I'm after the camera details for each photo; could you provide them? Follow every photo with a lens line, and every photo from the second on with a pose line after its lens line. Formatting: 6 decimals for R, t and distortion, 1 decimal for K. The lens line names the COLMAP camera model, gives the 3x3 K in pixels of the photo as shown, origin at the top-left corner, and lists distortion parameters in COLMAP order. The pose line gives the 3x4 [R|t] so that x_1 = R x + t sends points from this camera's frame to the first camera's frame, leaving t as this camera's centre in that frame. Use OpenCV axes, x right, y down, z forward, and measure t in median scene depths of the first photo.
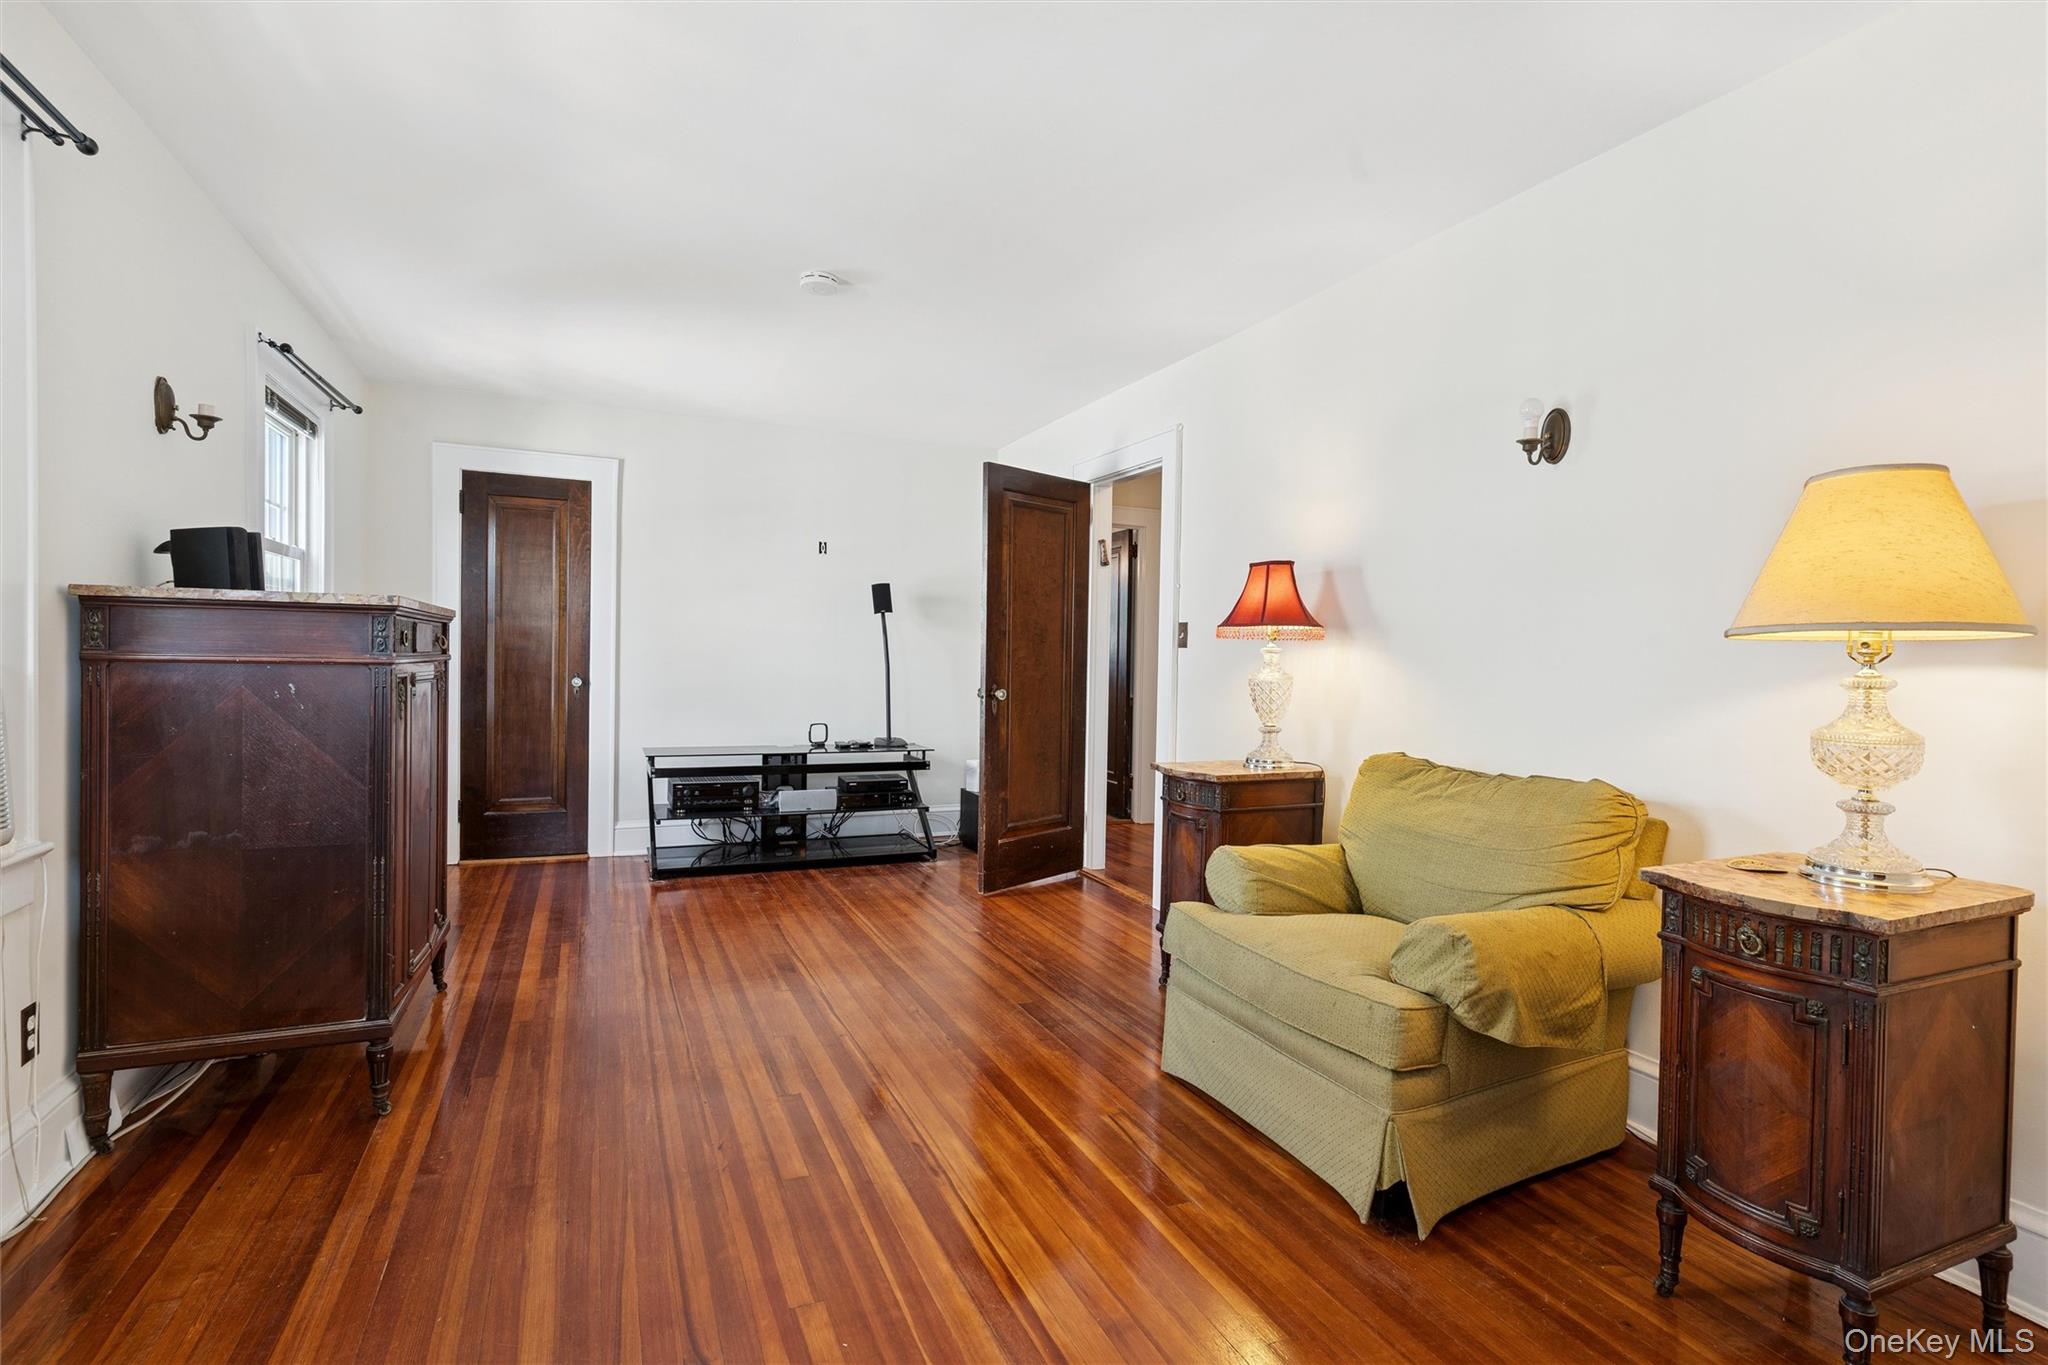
lens RADIAL K [[967.1, 0, 1020.3], [0, 967.1, 673.2], [0, 0, 1]] dist [0.002115, 0.000352]
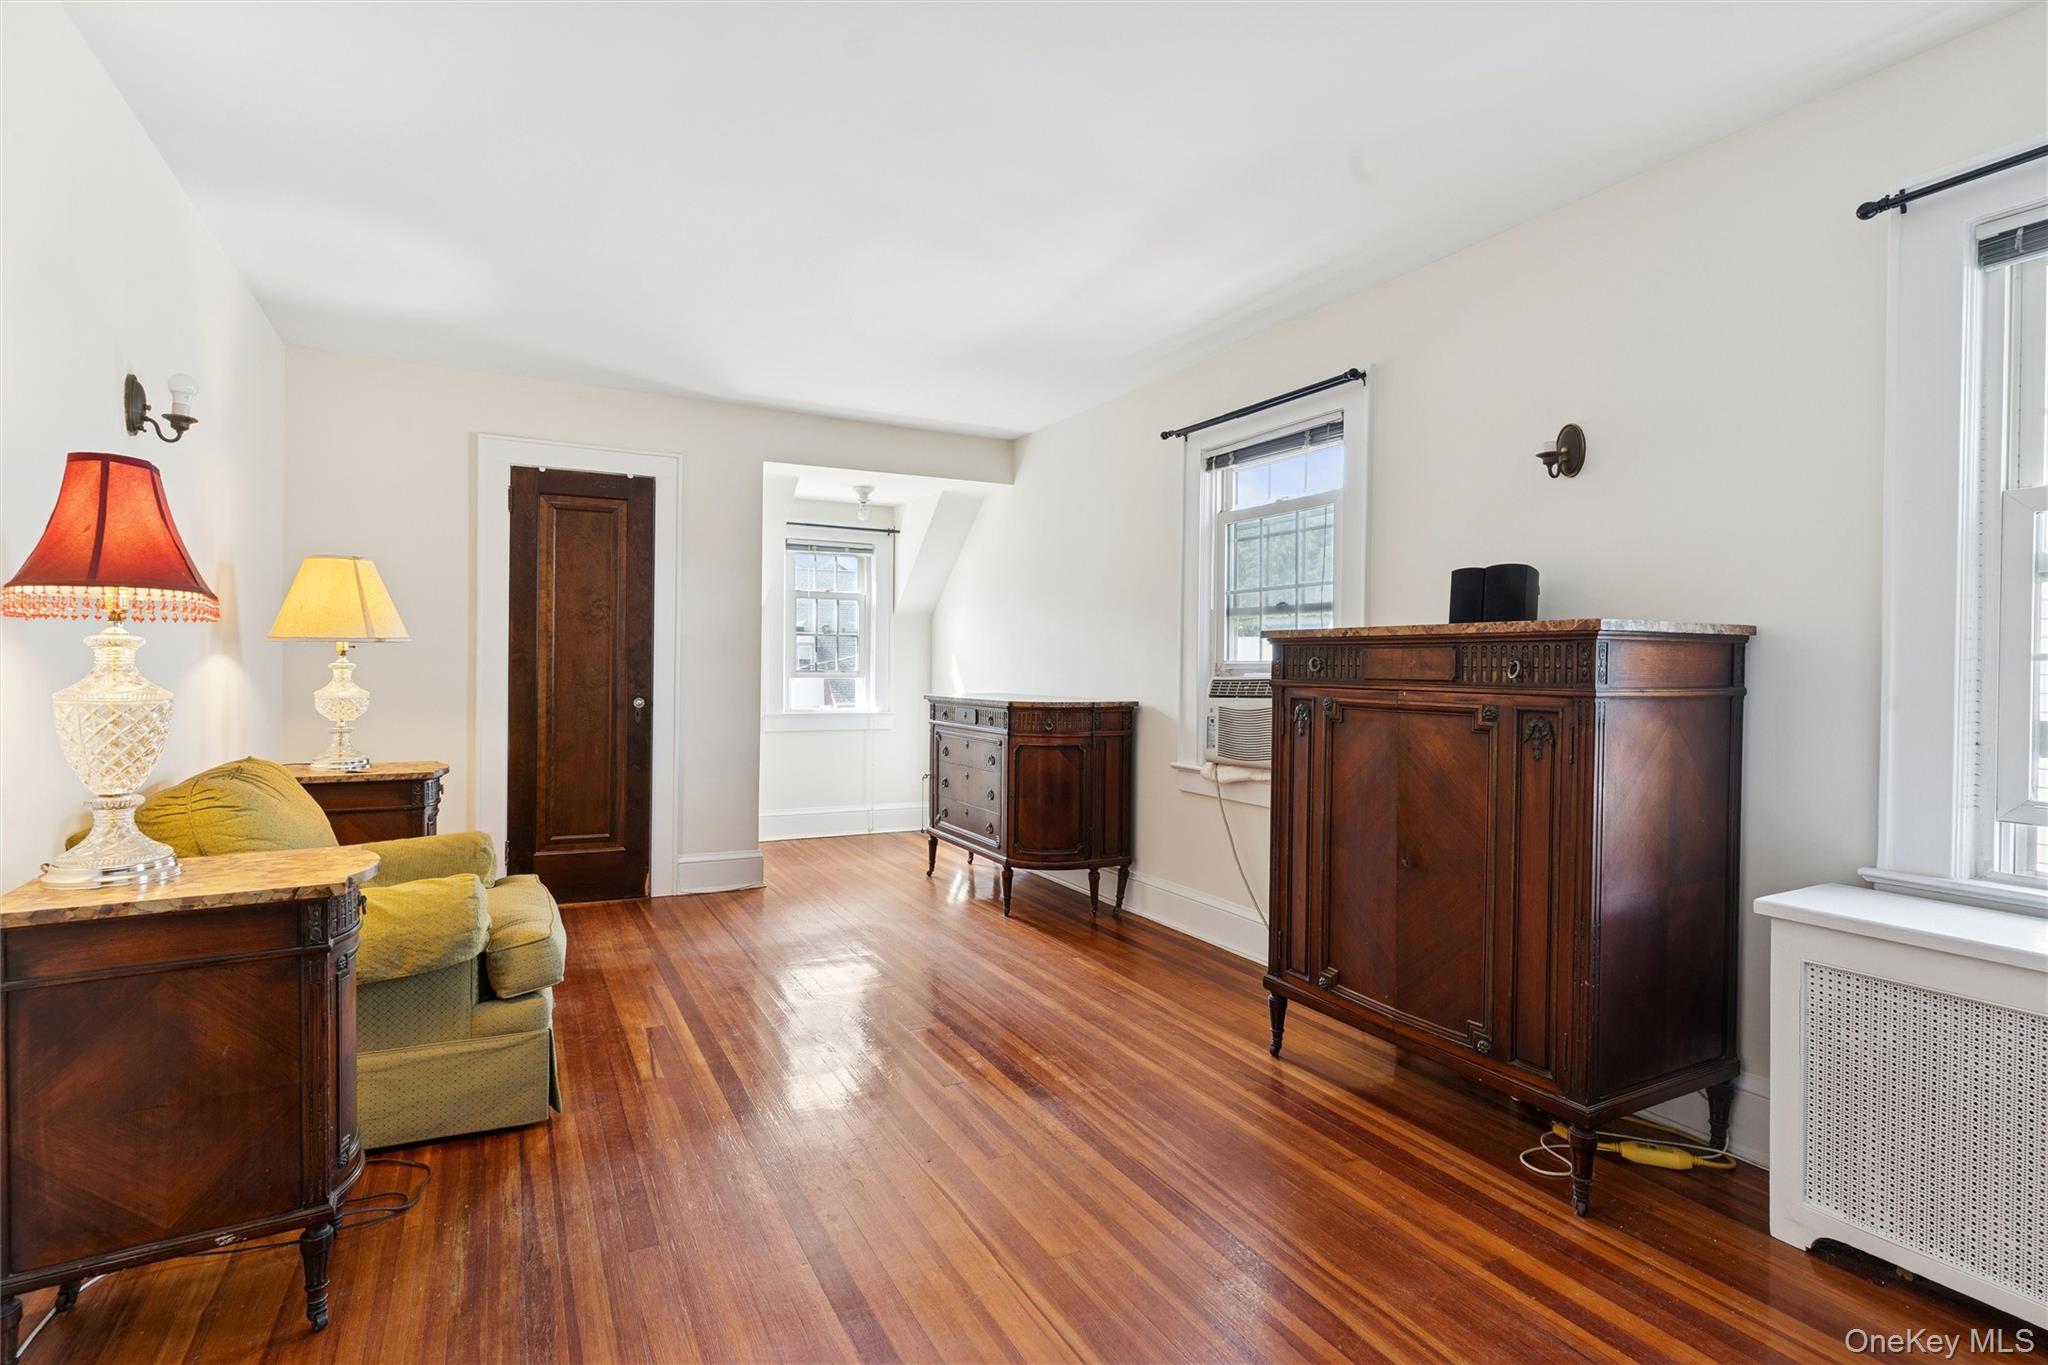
lens RADIAL K [[967.1, 0, 1020.3], [0, 967.1, 673.2], [0, 0, 1]] dist [0.002115, 0.000352]
pose [[-0.996582, -0.027731, -0.077813, -0.200193], [-0.030071, 0.999125, 0.029061, -0.043647], [0.076939, 0.031301, -0.996544, 1.891450]]
